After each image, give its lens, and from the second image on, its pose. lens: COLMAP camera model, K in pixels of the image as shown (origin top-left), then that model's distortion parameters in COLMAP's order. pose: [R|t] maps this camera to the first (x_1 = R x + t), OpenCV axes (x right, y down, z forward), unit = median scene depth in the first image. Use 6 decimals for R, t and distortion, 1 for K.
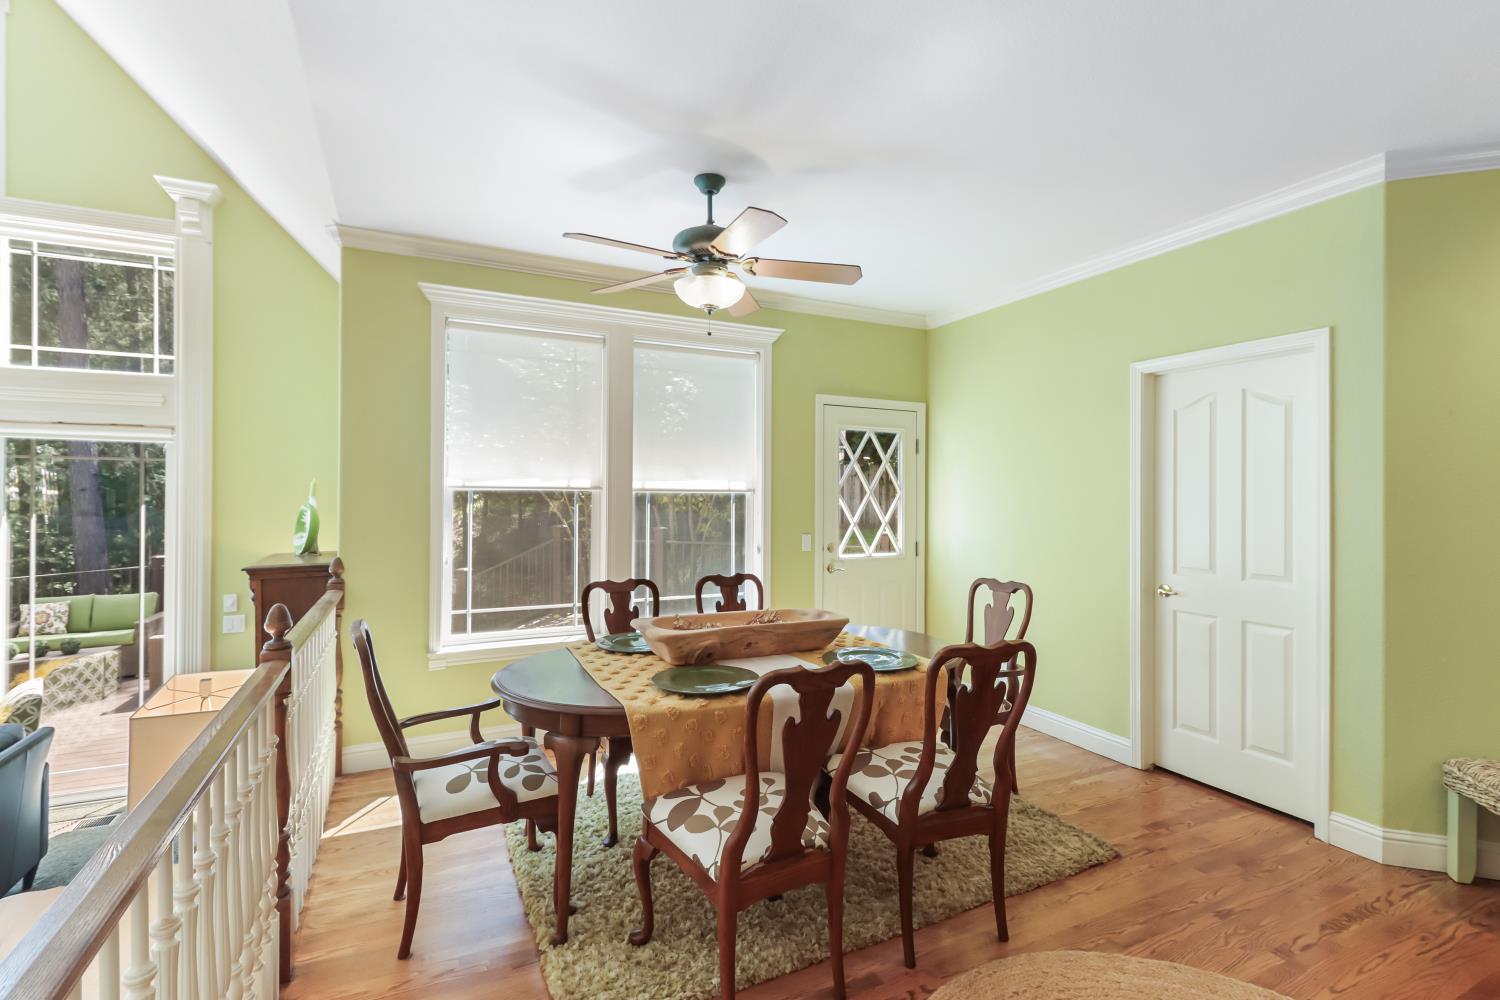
lens RADIAL K [[685.8, 0, 750.8], [0, 685.8, 492.2], [0, 0, 1]] dist [0.013581, 0.000057]
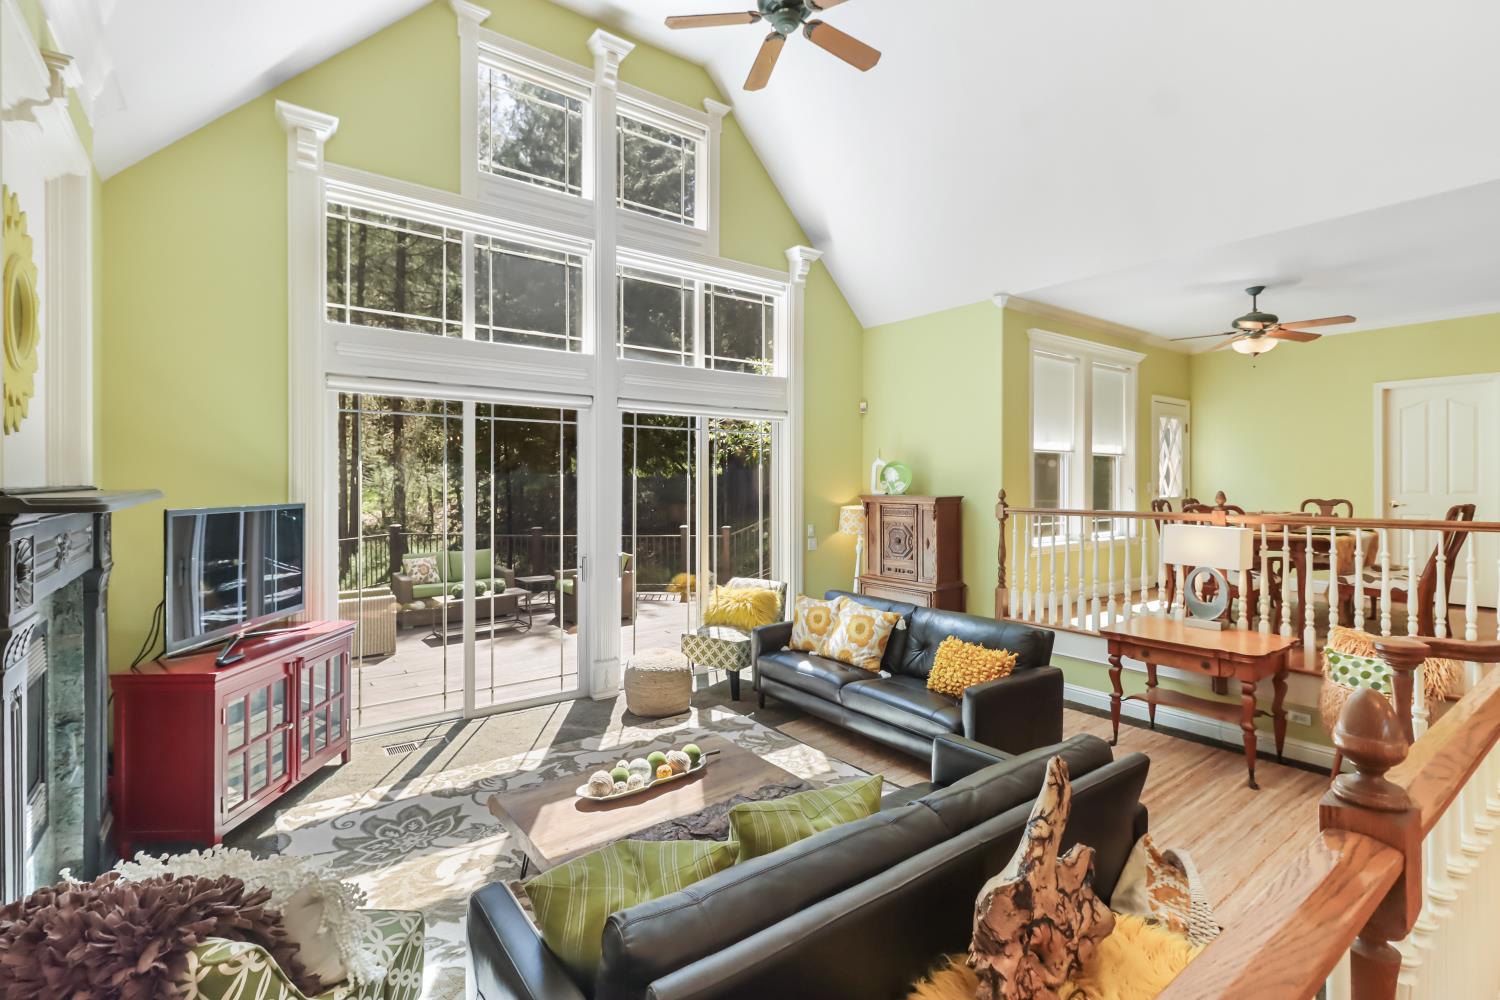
lens RADIAL K [[688.4, 0, 748.4], [0, 688.4, 479.6], [0, 0, 1]] dist [0.016807, -0.008992]
pose [[0.983938, -0.004956, 0.178440, -1.349694], [0.004604, 0.999987, 0.002383, 0.056833], [-0.178449, -0.001523, 0.983948, -0.510095]]
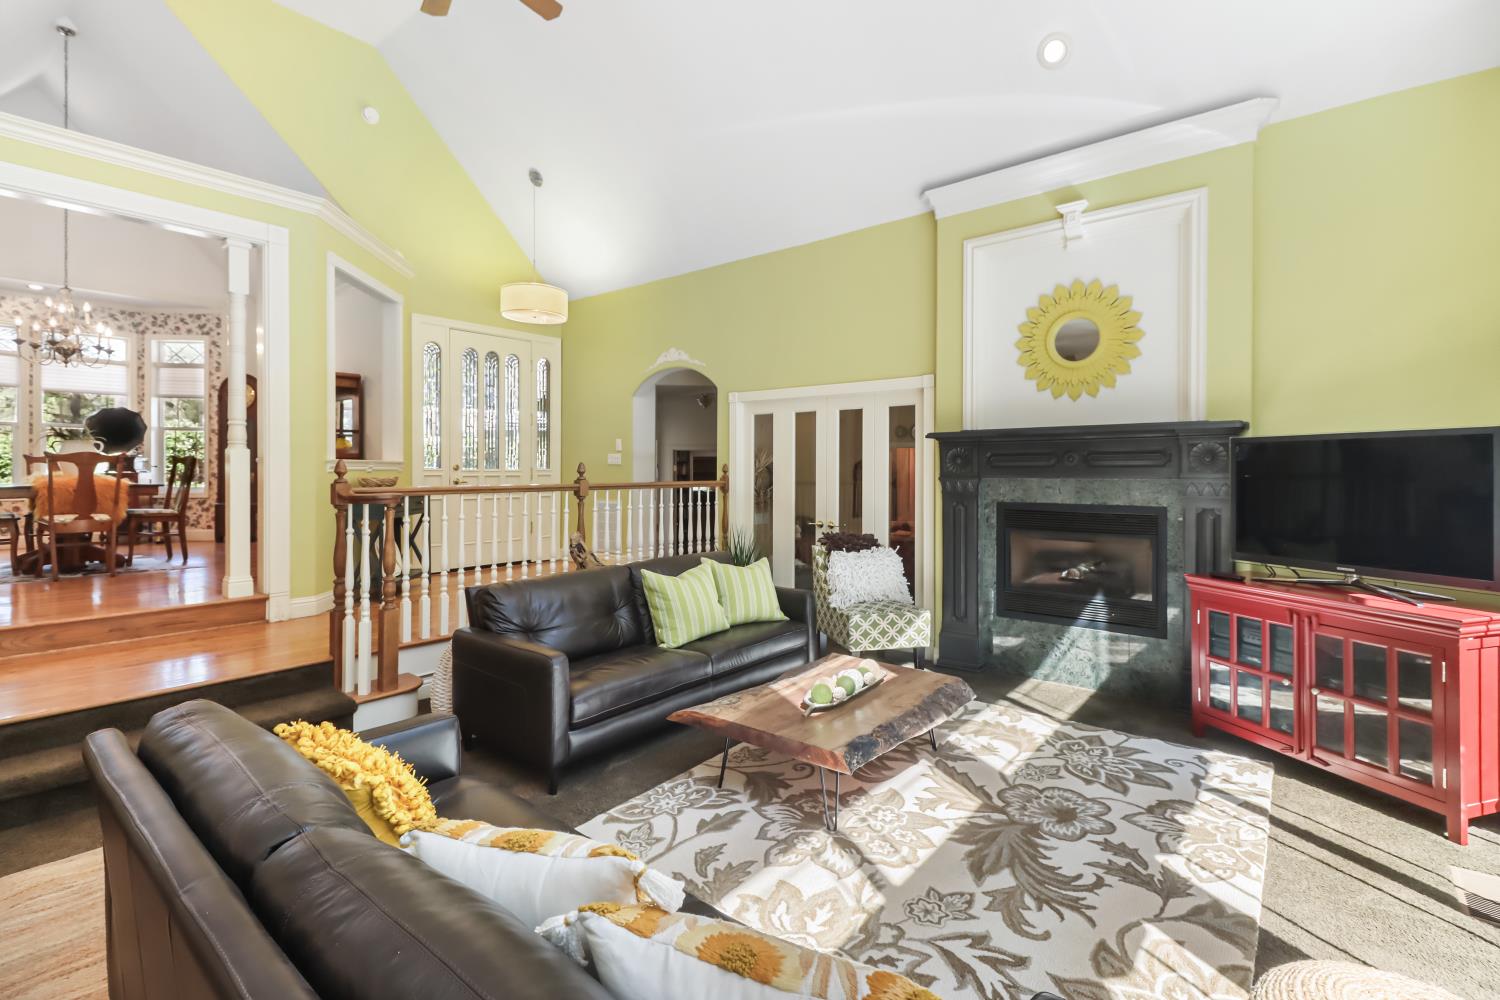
lens RADIAL K [[689.6, 0, 748.6], [0, 689.6, 471.9], [0, 0, 1]] dist [0.013019, -0.000597]
pose [[-0.908723, -0.005025, -0.417369, -0.873377], [-0.003714, 0.999985, -0.003953, 0.143606], [0.417383, -0.002042, -0.908728, 0.987886]]
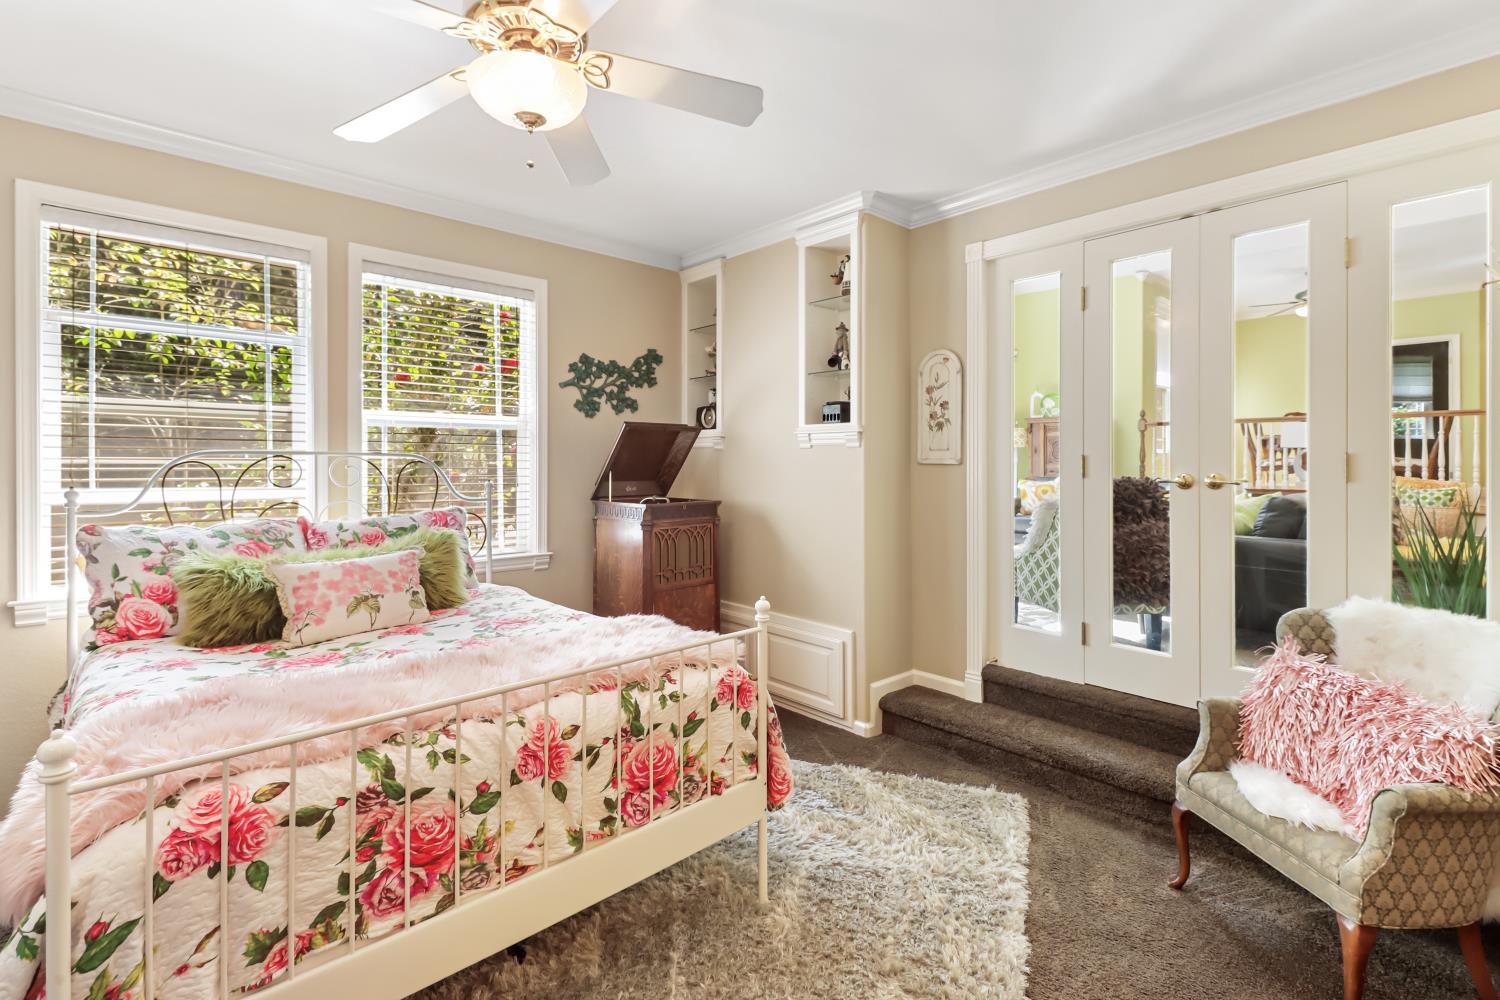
lens RADIAL K [[689.8, 0, 742.6], [0, 689.8, 461.9], [0, 0, 1]] dist [0.027839, -0.019343]
pose [[0.964196, -0.006058, 0.265121, -2.302983], [0.003714, 0.999949, 0.009342, 0.221270], [-0.265165, -0.008023, 0.964170, -0.869902]]
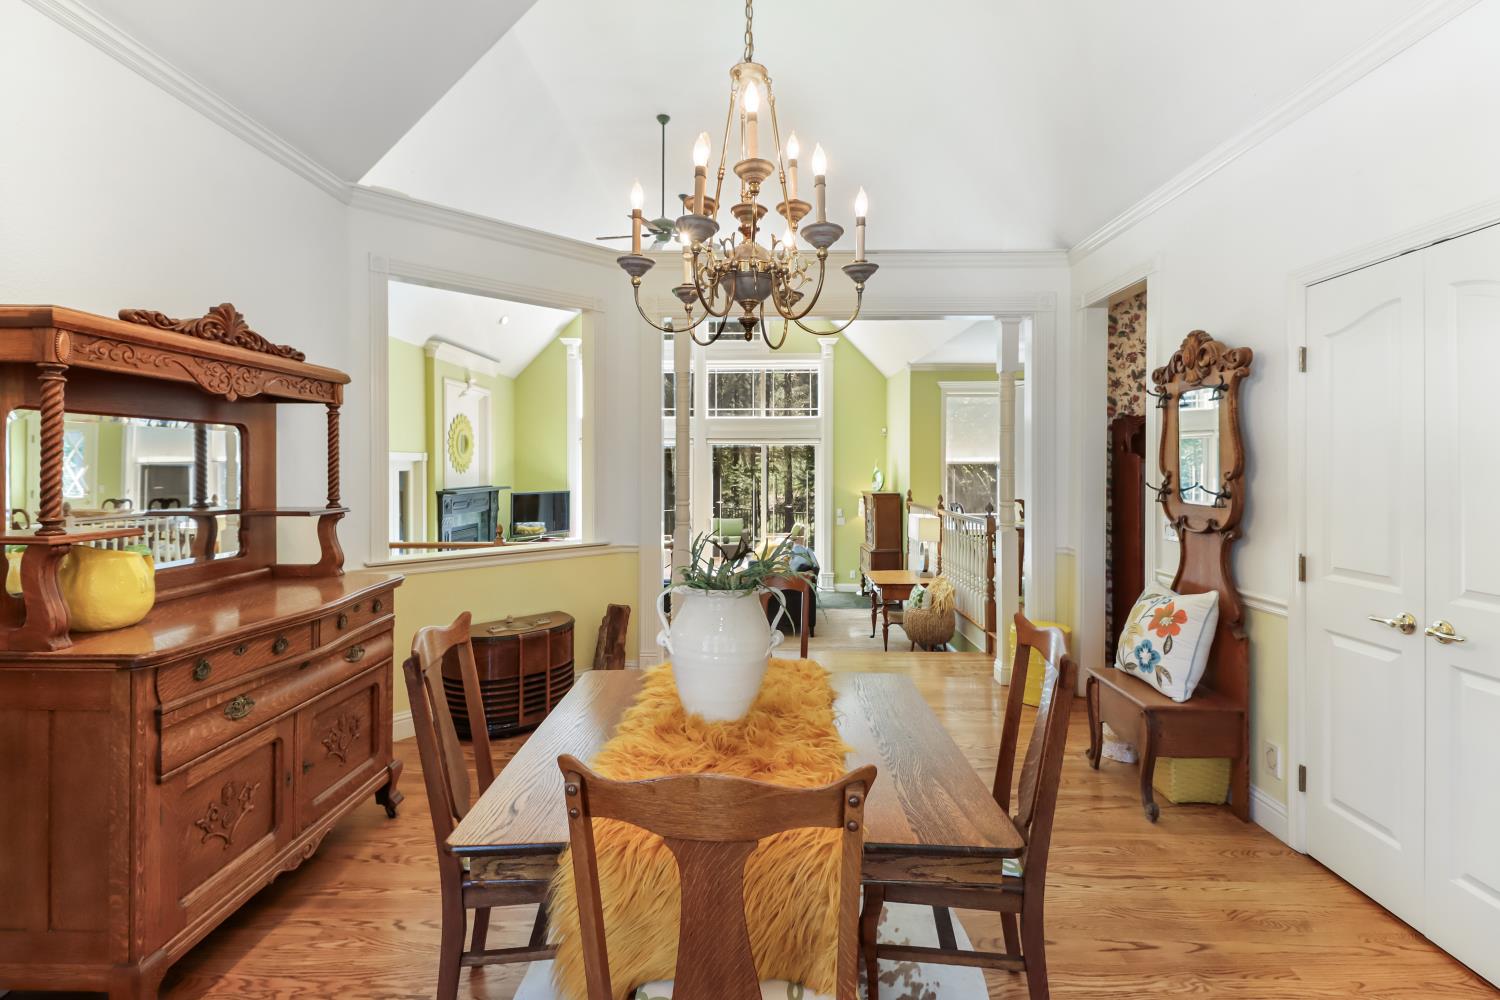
lens RADIAL K [[689.8, 0, 742.6], [0, 689.8, 461.9], [0, 0, 1]] dist [0.027839, -0.019343]
pose [[0.889363, -0.010905, -0.457072, 0.038075], [0.010337, 0.999940, -0.003743, -0.005015], [0.457085, -0.001396, 0.889422, -1.452127]]
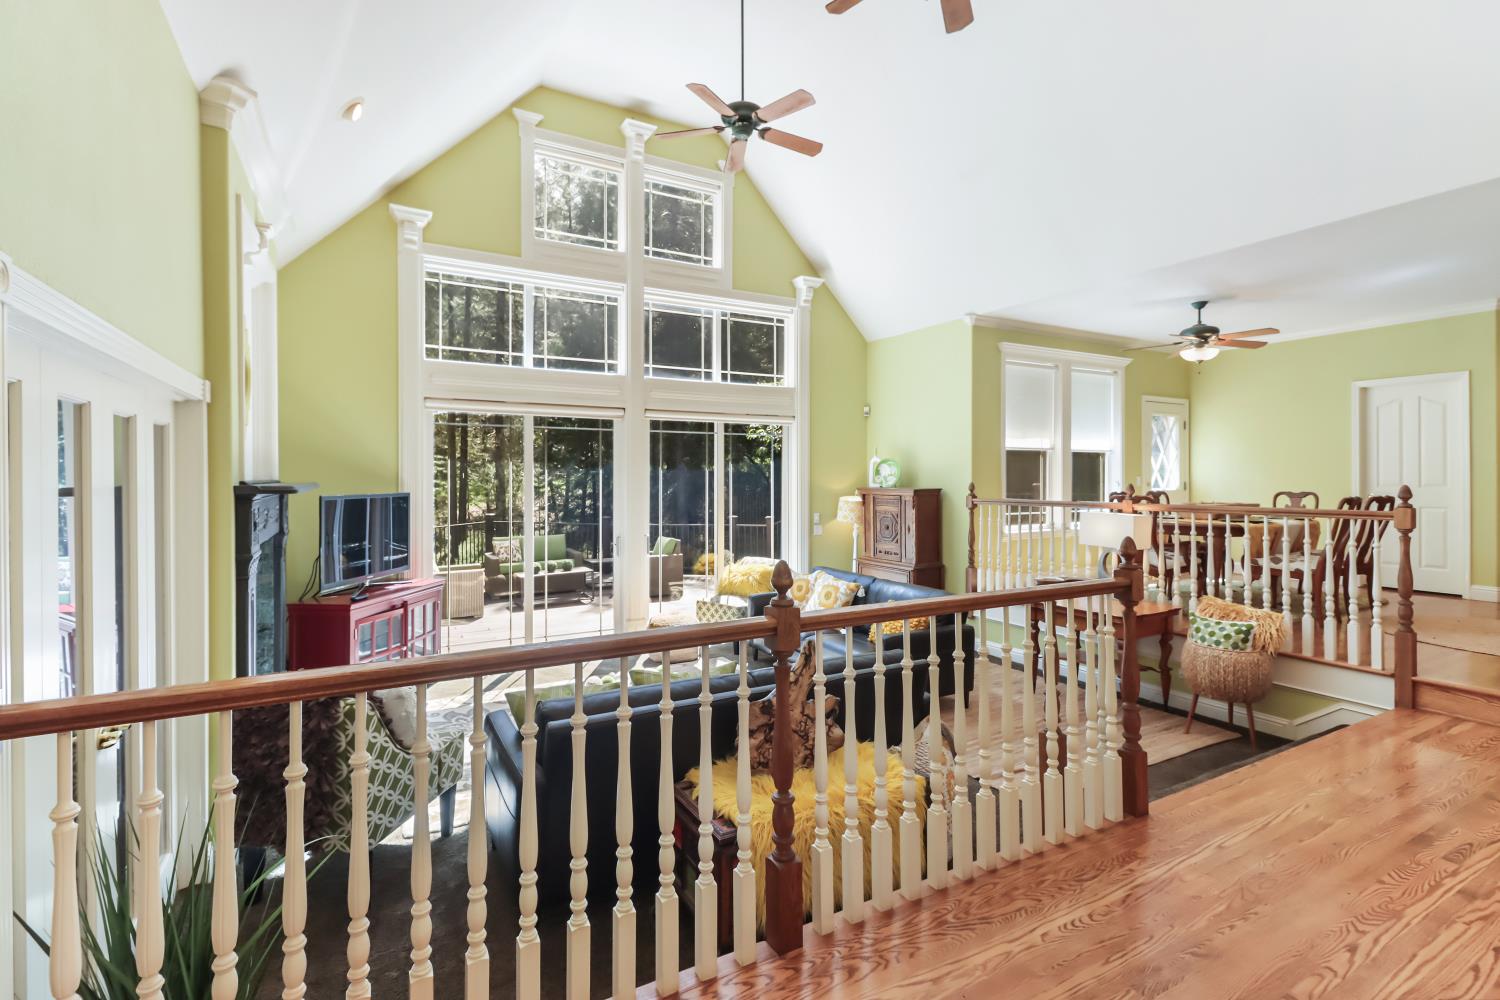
lens RADIAL K [[689.6, 0, 748.6], [0, 689.6, 471.9], [0, 0, 1]] dist [0.013019, -0.000597]
pose [[0.998832, -0.007047, 0.047793, -1.180707], [0.007147, 0.999973, -0.001922, 0.056452], [-0.047778, 0.002261, 0.998855, -0.844754]]
